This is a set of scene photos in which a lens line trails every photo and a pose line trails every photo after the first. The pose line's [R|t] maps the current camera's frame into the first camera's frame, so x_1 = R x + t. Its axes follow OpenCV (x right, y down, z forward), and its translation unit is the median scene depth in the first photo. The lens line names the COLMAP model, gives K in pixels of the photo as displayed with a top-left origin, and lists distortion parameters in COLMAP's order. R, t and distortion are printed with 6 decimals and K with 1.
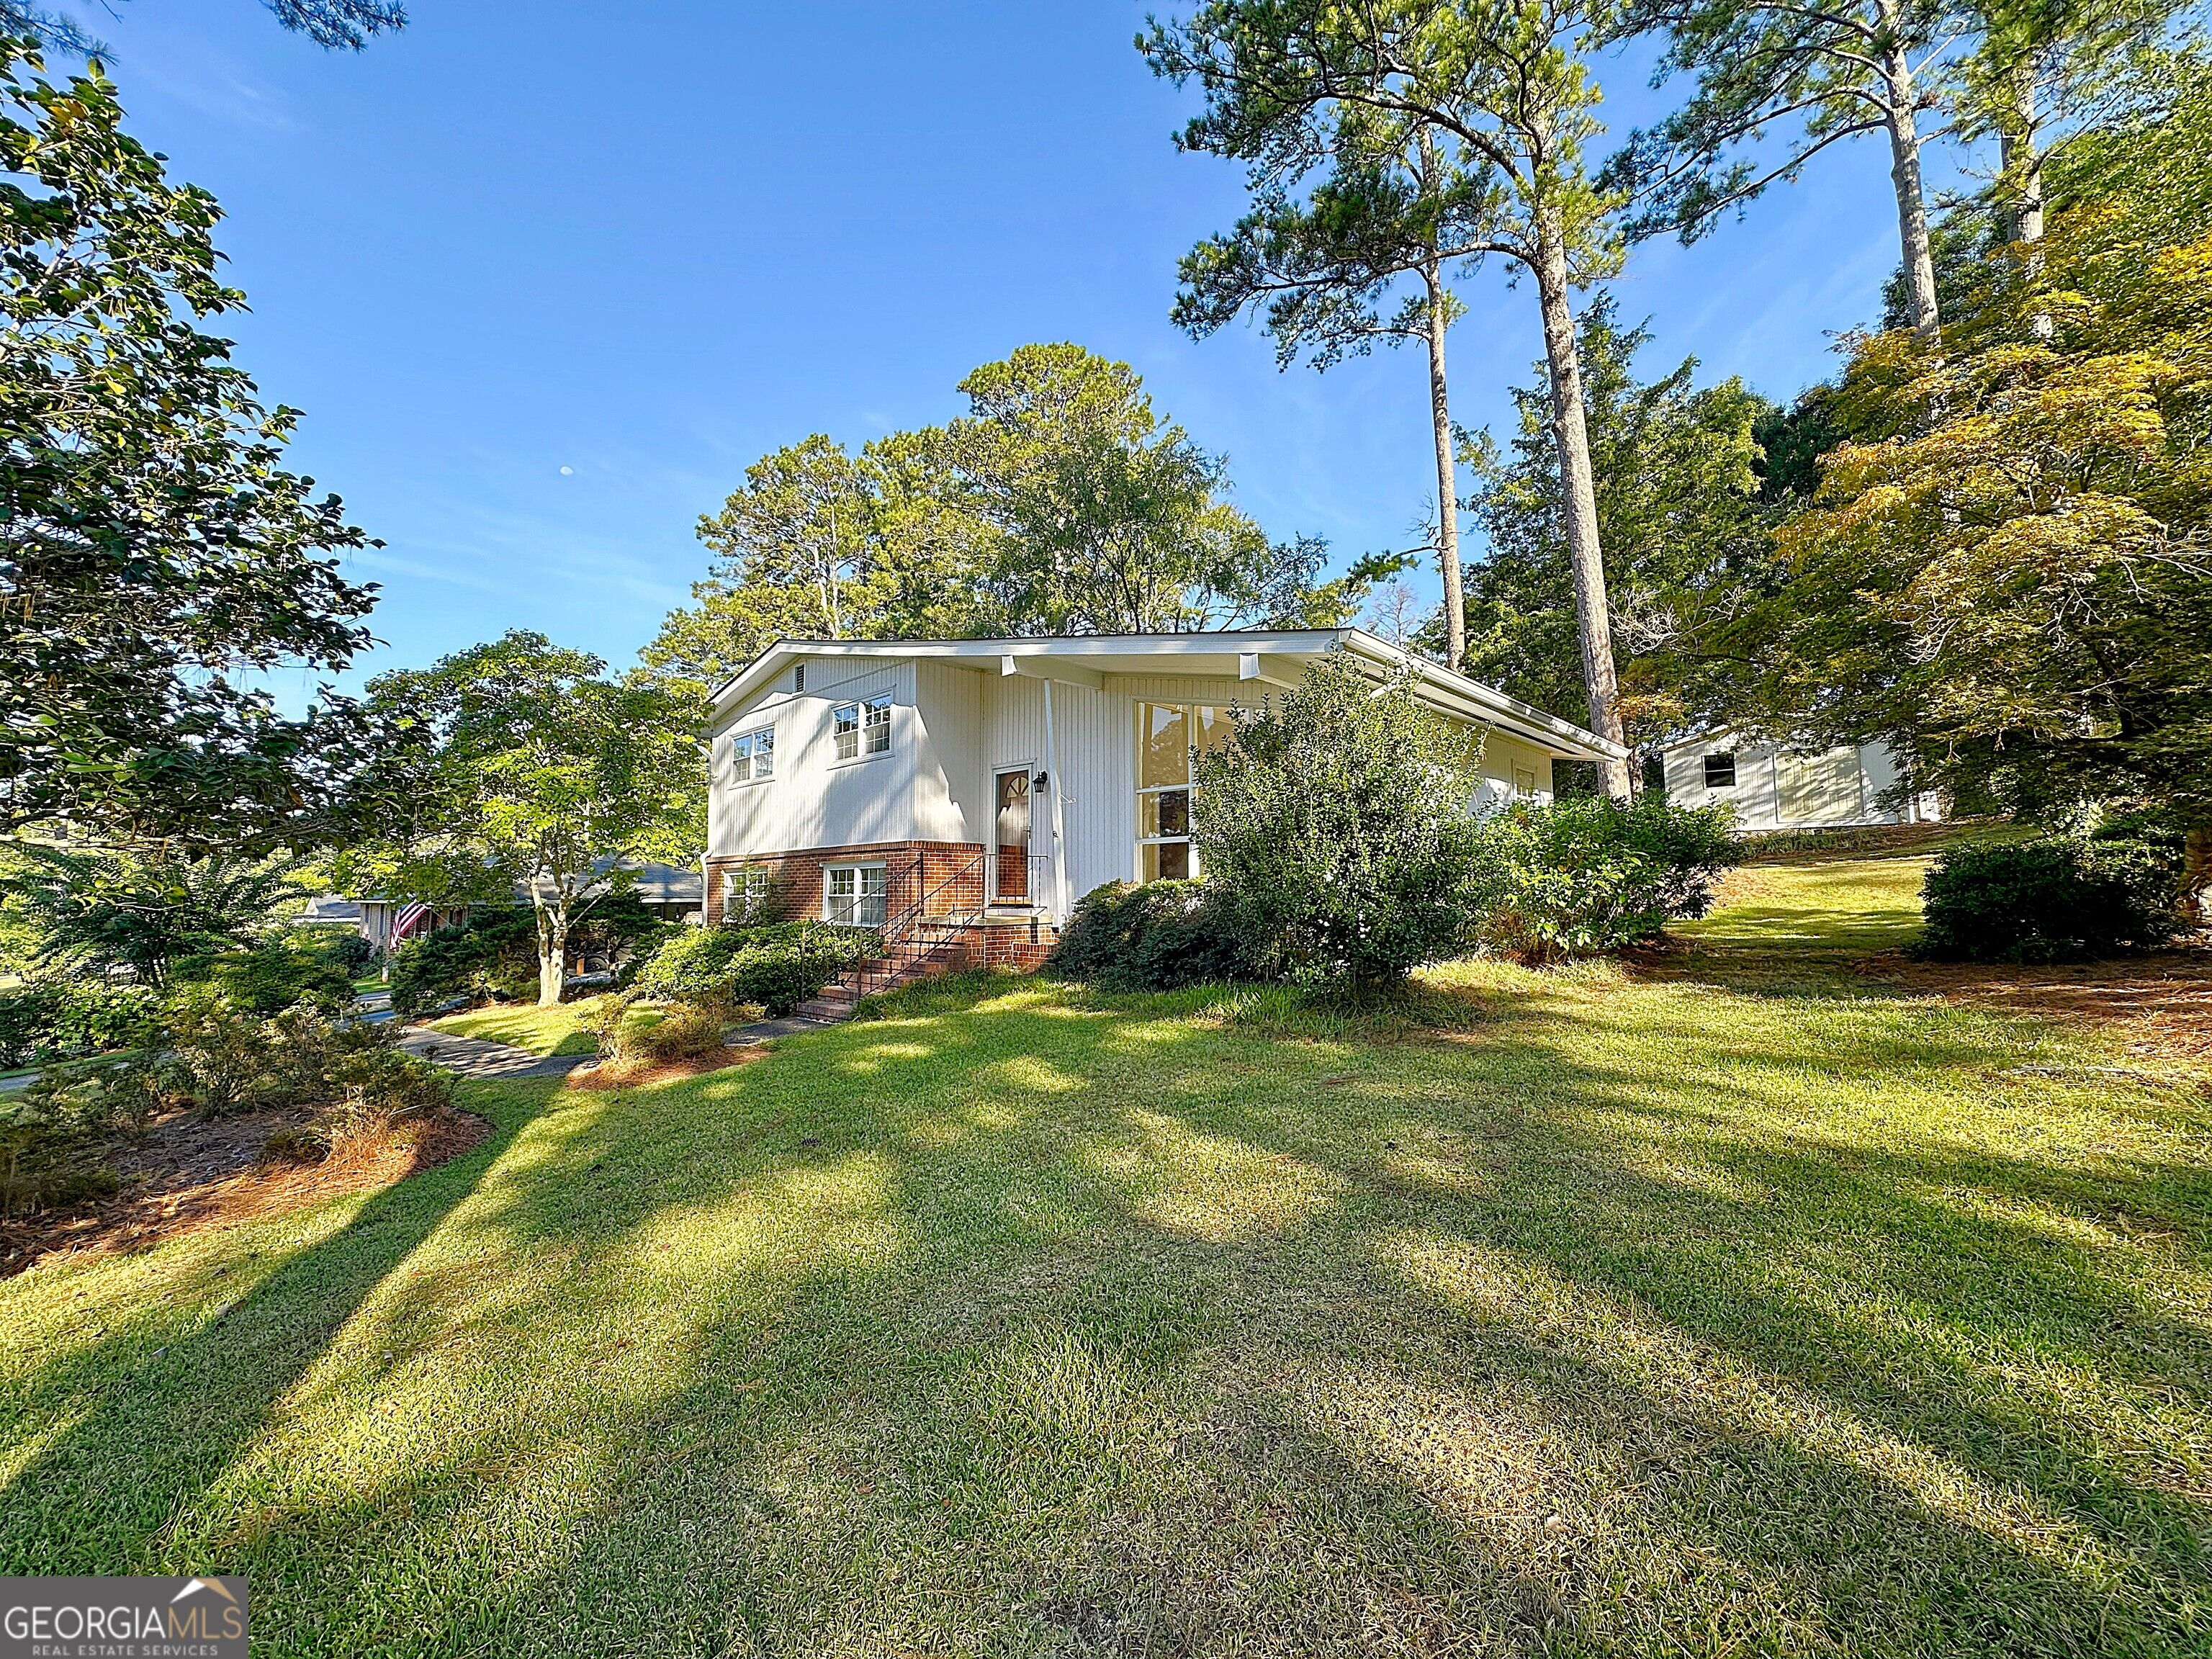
lens RADIAL K [[885.9, 0, 1106.0], [0, 885.9, 832.6], [0, 0, 1]] dist [0.000610, -0.000452]
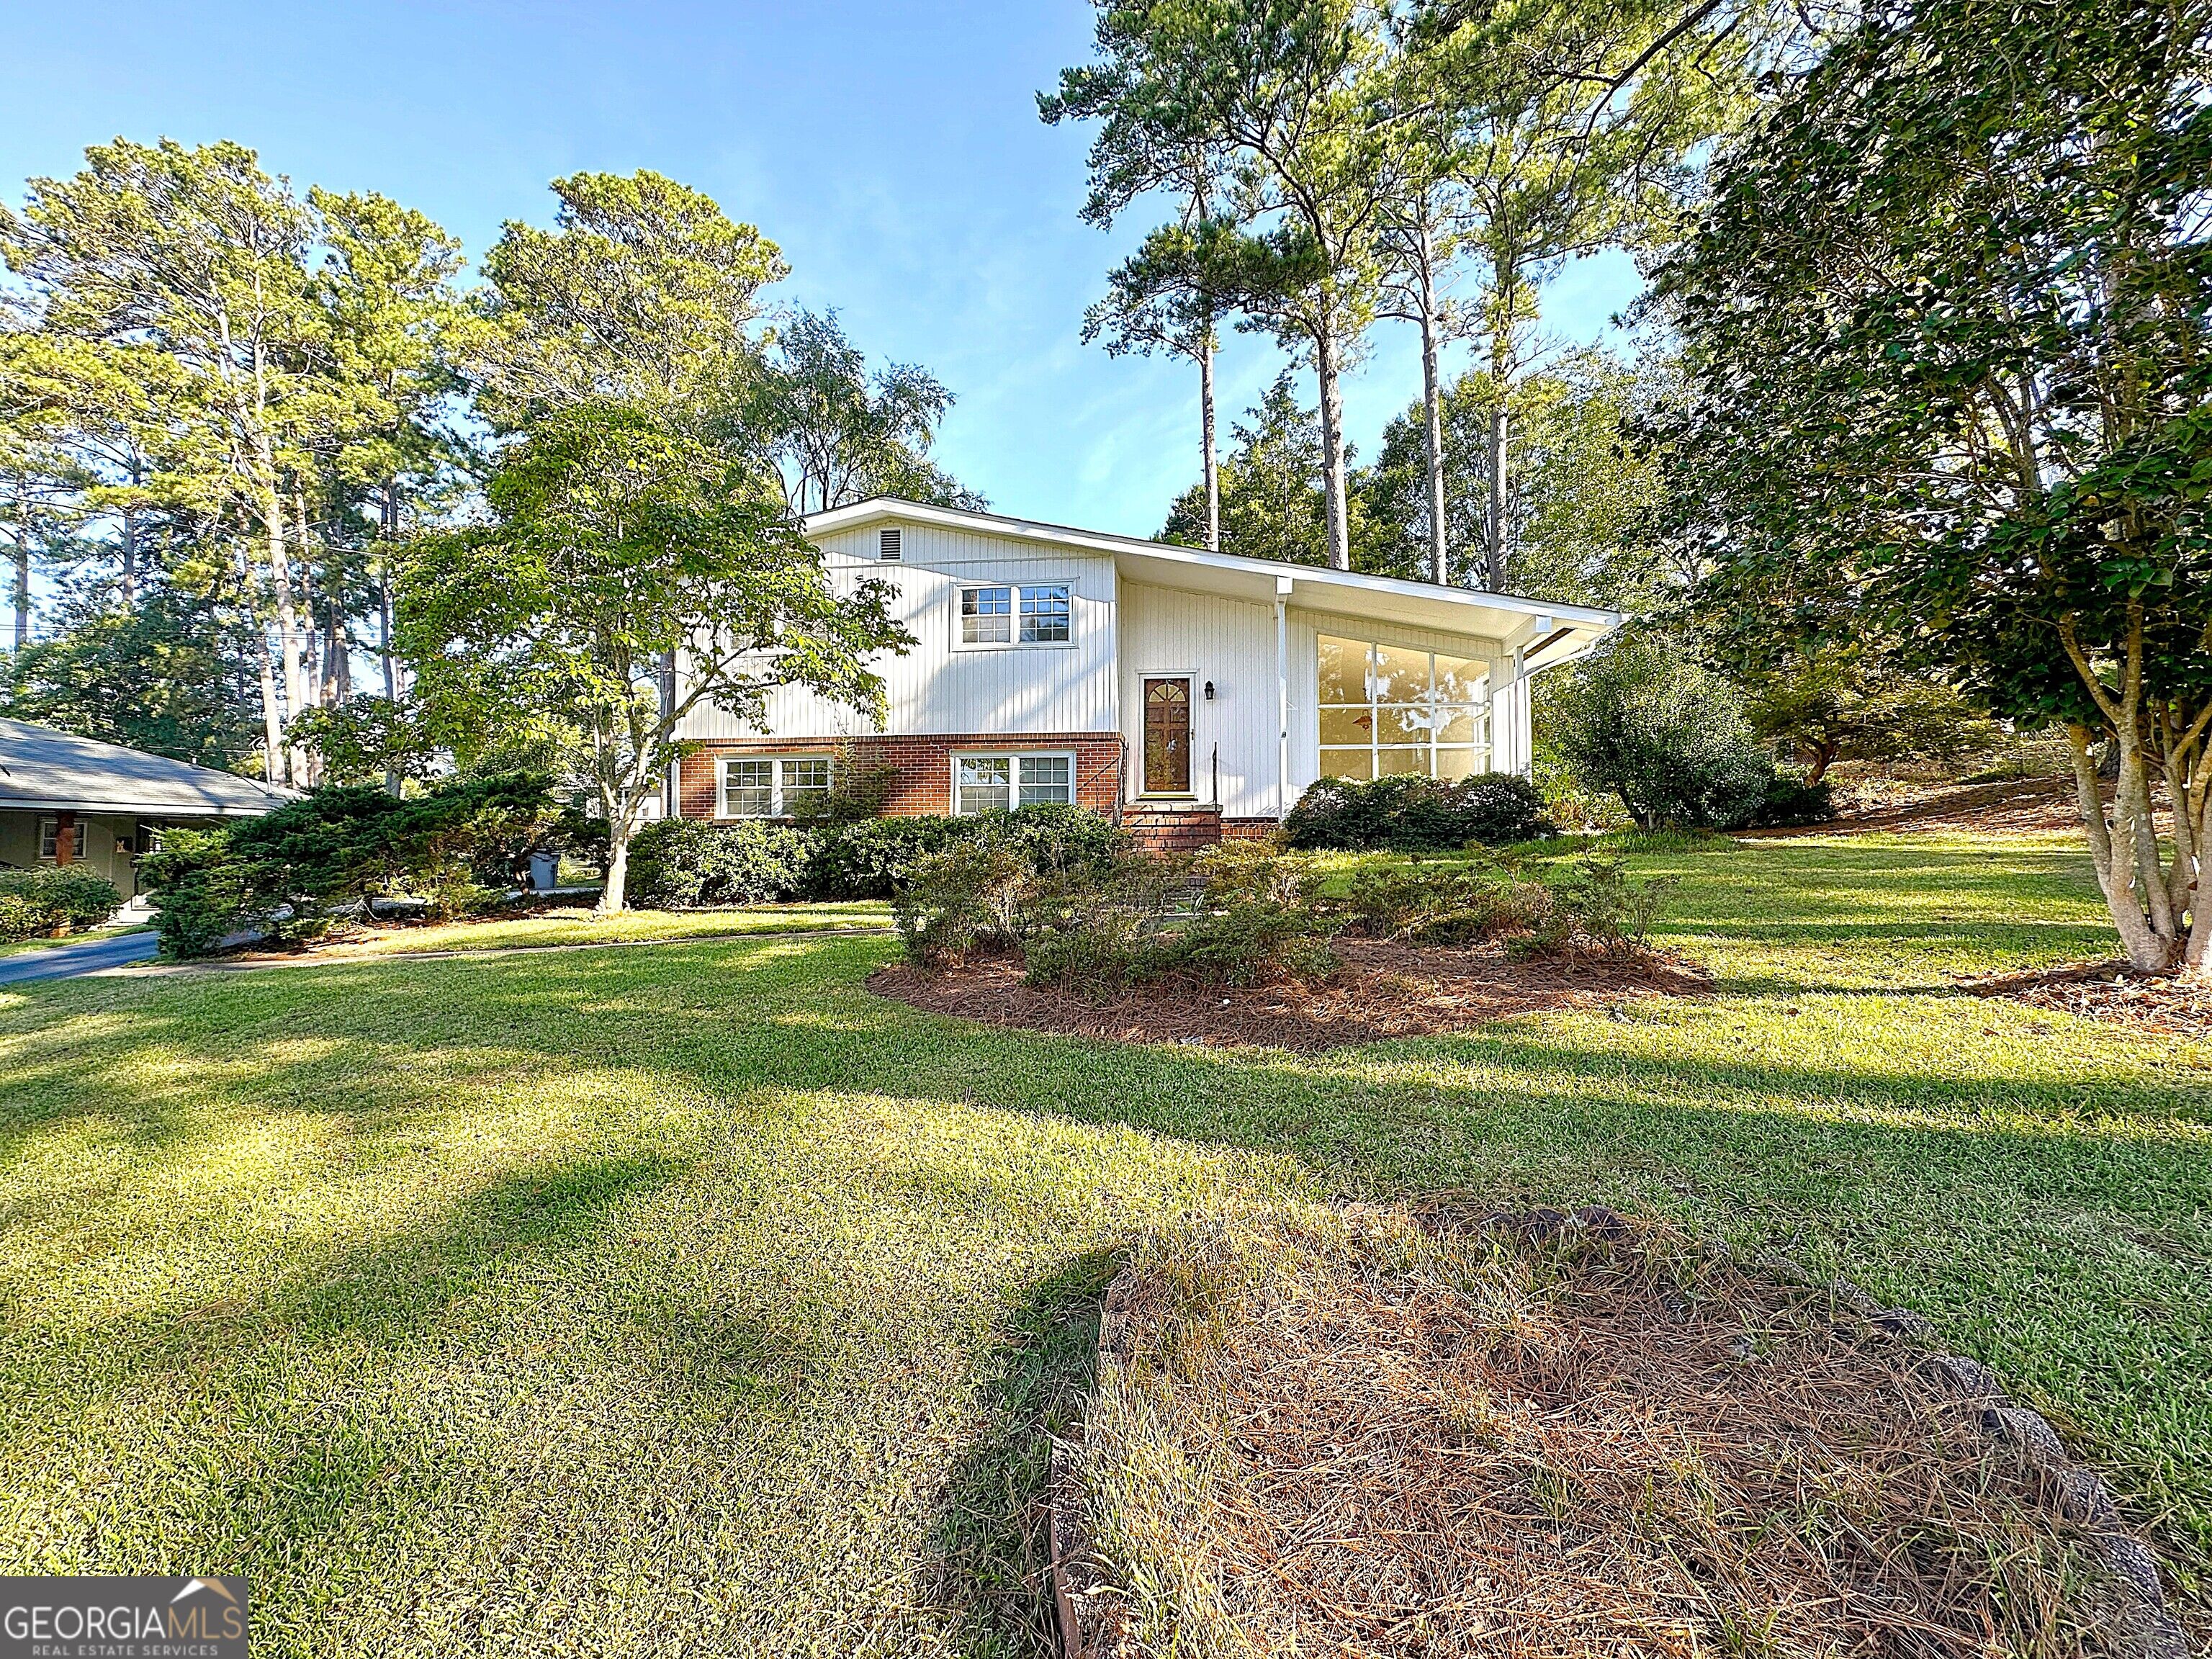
lens RADIAL K [[885.9, 0, 1106.8], [0, 885.9, 822.6], [0, 0, 1]] dist [0.000610, -0.000452]
pose [[0.793394, 0.024965, 0.608196, -0.748666], [-0.045465, 0.998798, 0.018311, 0.084665], [-0.607008, -0.042180, 0.793576, 0.152688]]
